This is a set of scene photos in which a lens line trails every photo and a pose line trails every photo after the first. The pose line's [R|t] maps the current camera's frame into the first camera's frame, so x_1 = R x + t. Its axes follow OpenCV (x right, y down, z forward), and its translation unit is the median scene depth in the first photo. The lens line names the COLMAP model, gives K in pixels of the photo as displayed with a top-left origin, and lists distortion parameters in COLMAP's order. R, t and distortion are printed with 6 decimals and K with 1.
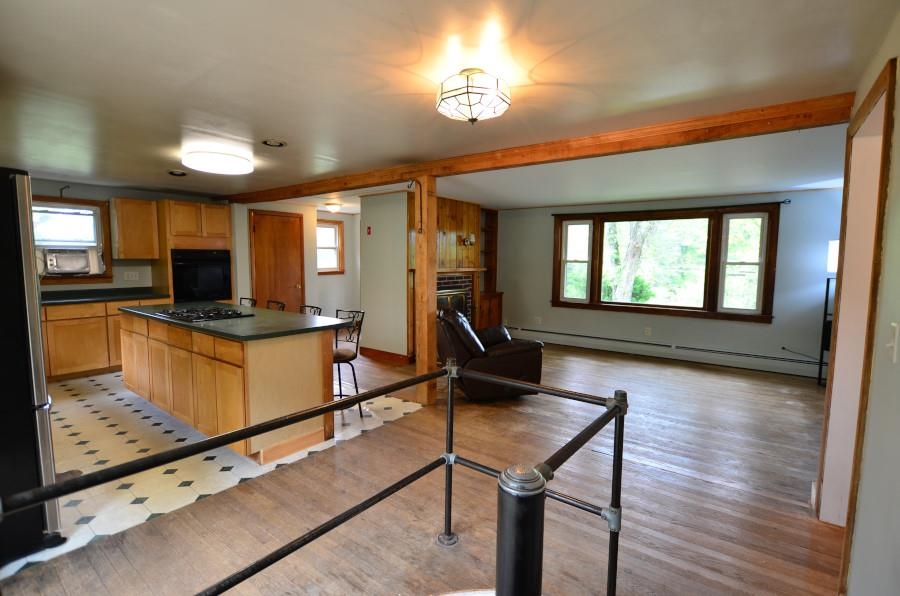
lens RADIAL K [[424.4, 0, 453.7], [0, 424.4, 298.0], [0, 0, 1]] dist [-0.027383, 0.001825]
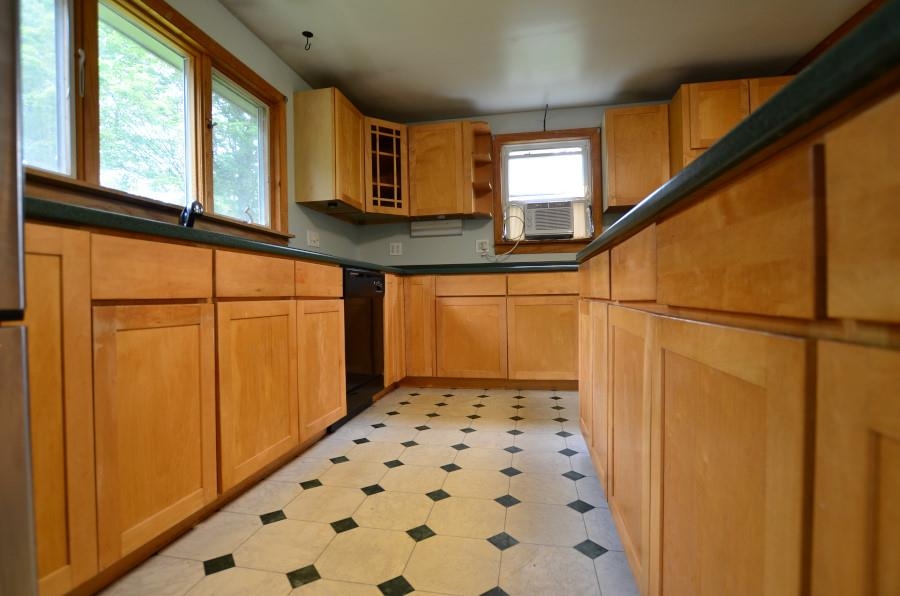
lens RADIAL K [[424.4, 0, 453.7], [0, 424.4, 298.0], [0, 0, 1]] dist [-0.027383, 0.001825]
pose [[0.445695, -0.010393, -0.895125, -0.332756], [-0.058917, 0.997424, -0.040917, 0.076125], [0.893244, 0.070974, 0.443934, 0.506041]]
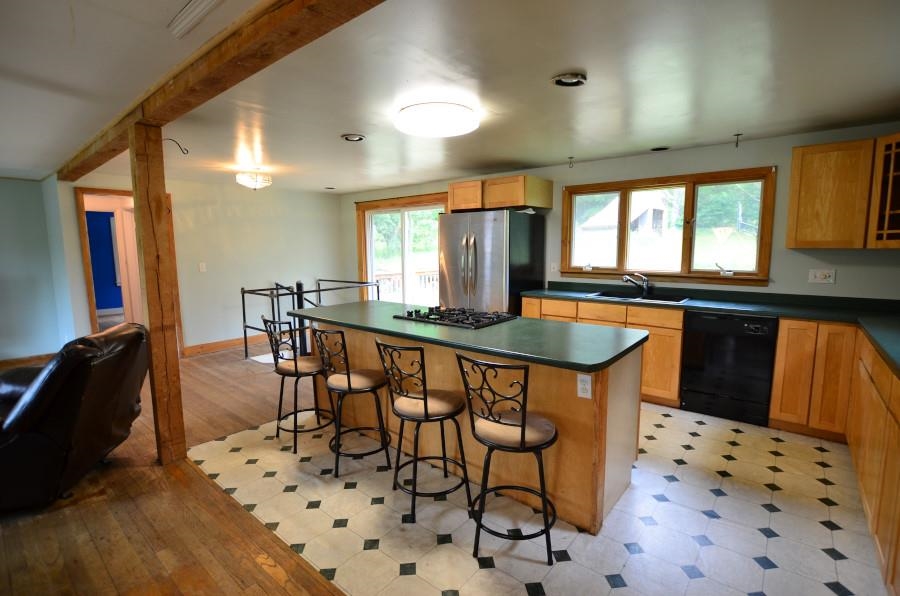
lens RADIAL K [[419.2, 0, 454.8], [0, 419.2, 296.5], [0, 0, 1]] dist [-0.023436, 0.000594]
pose [[-0.998966, -0.007579, 0.044832, -0.422708], [0.002071, 0.977403, 0.211372, -0.116344], [-0.045421, 0.211246, -0.976377, 1.207625]]
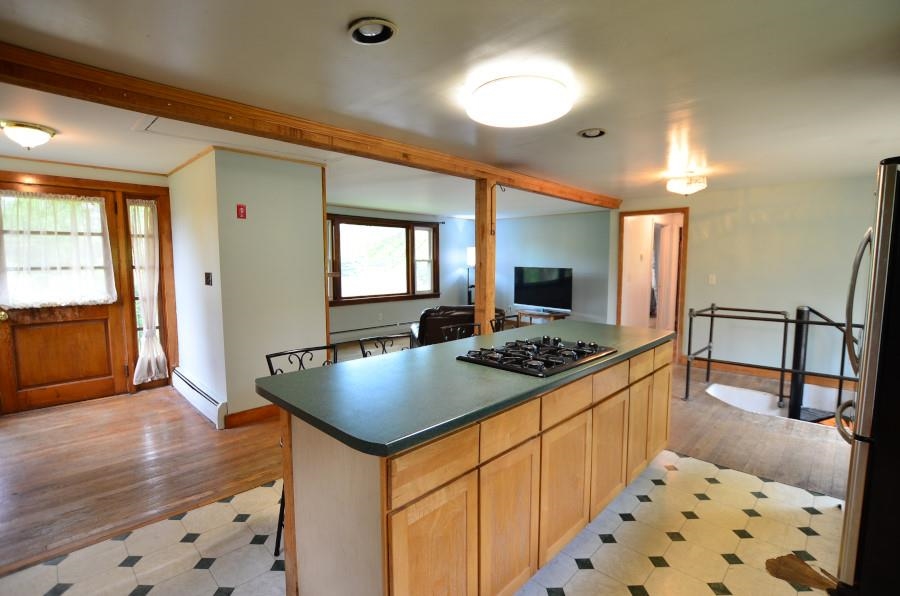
lens RADIAL K [[419.2, 0, 454.8], [0, 419.2, 296.5], [0, 0, 1]] dist [-0.023436, 0.000594]
pose [[0.129015, -0.095342, 0.987049, -0.806297], [0.087742, 0.992561, 0.084406, -0.071002], [-0.987753, 0.075716, 0.136421, 0.695381]]
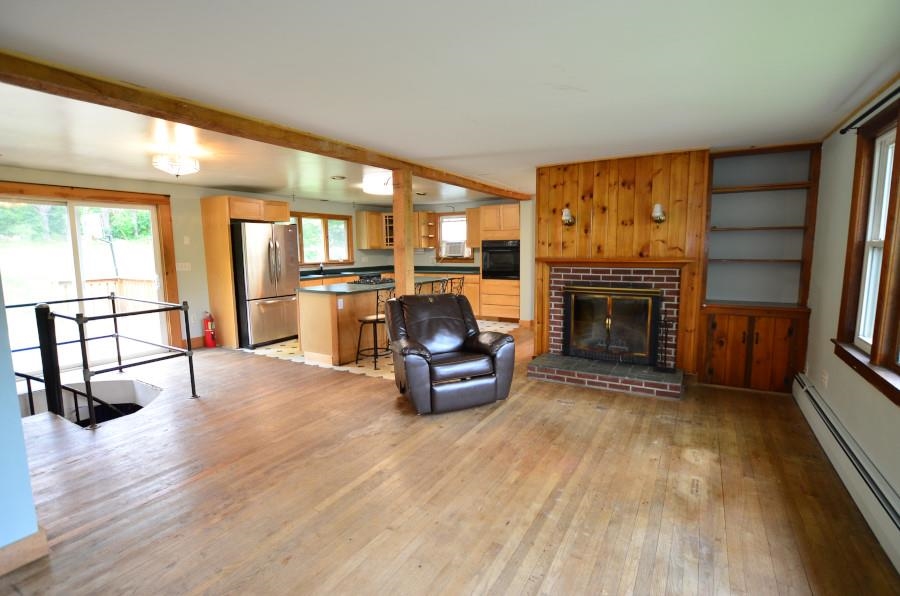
lens RADIAL K [[424.4, 0, 453.7], [0, 424.4, 298.0], [0, 0, 1]] dist [-0.027383, 0.001825]
pose [[0.111158, 0.107940, -0.987923, 0.758716], [-0.076973, 0.992033, 0.099728, -0.059571], [0.990817, 0.064958, 0.118581, 0.743164]]
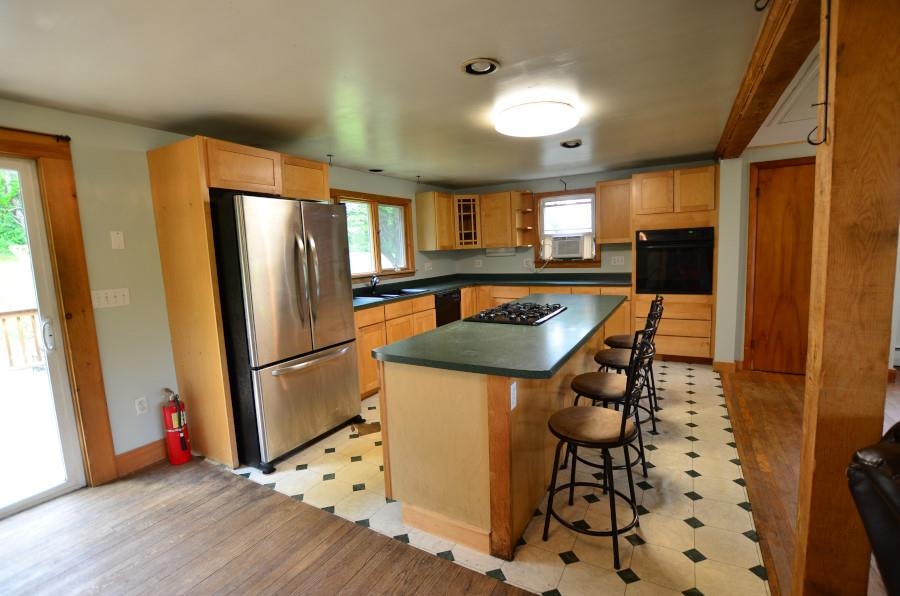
lens RADIAL K [[408.5, 0, 455.0], [0, 408.5, 298.1], [0, 0, 1]] dist [-0.028713, 0.000493]
pose [[0.127450, 0.104444, -0.986331, 0.125065], [-0.047527, 0.993941, 0.099109, -0.043679], [0.990706, 0.034245, 0.131642, 0.516877]]
